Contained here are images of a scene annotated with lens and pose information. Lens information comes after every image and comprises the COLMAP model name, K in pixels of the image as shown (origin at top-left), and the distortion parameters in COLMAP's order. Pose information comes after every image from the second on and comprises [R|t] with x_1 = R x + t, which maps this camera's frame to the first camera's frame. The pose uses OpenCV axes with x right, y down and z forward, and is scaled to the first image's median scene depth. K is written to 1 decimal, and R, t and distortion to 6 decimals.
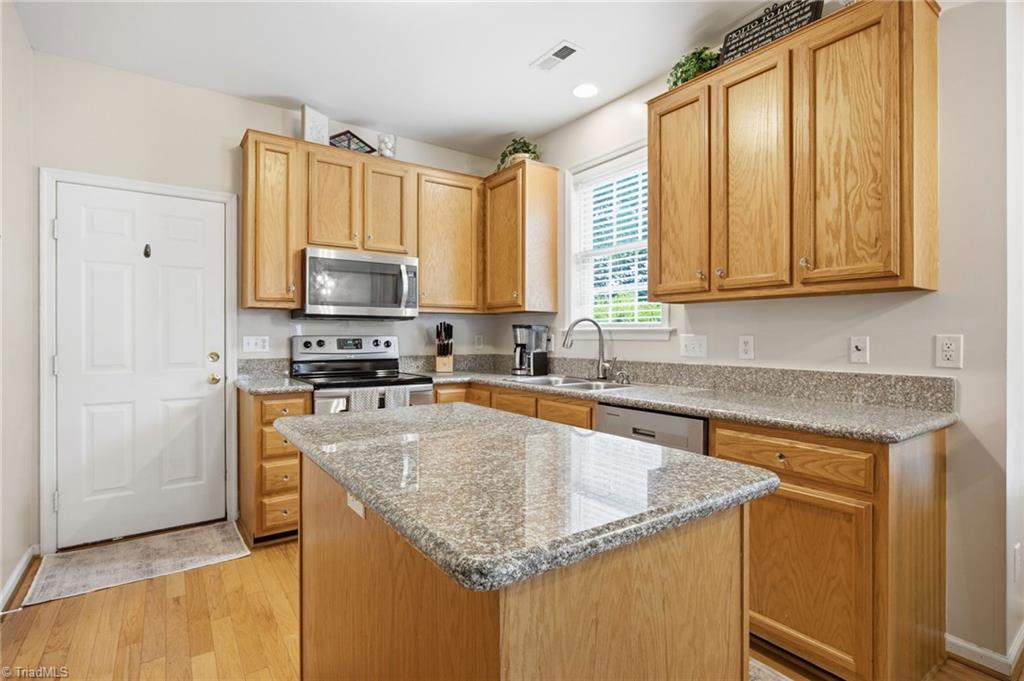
lens RADIAL K [[504.7, 0, 511.9], [0, 504.7, 339.1], [0, 0, 1]] dist [-0.002067, 0.000034]
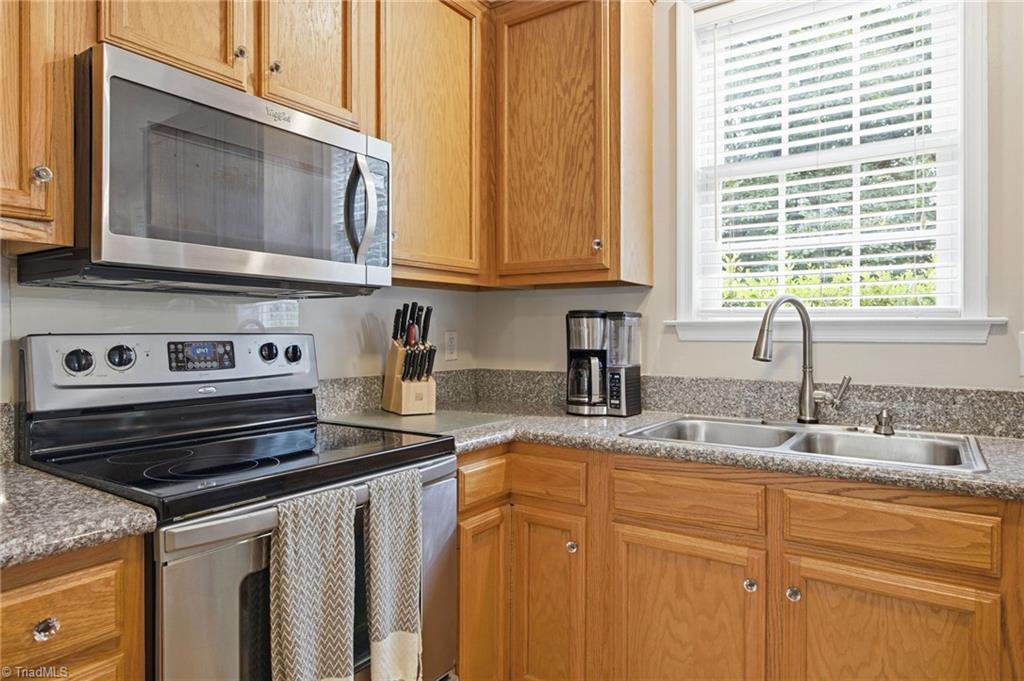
lens RADIAL K [[615.7, 0, 511.8], [0, 615.7, 335.2], [0, 0, 1]] dist [-0.001560, -0.003808]
pose [[0.937931, -0.001886, 0.346818, -0.263784], [0.002199, 0.999997, -0.000511, -0.004849], [-0.346816, 0.001242, 0.937932, 0.493151]]
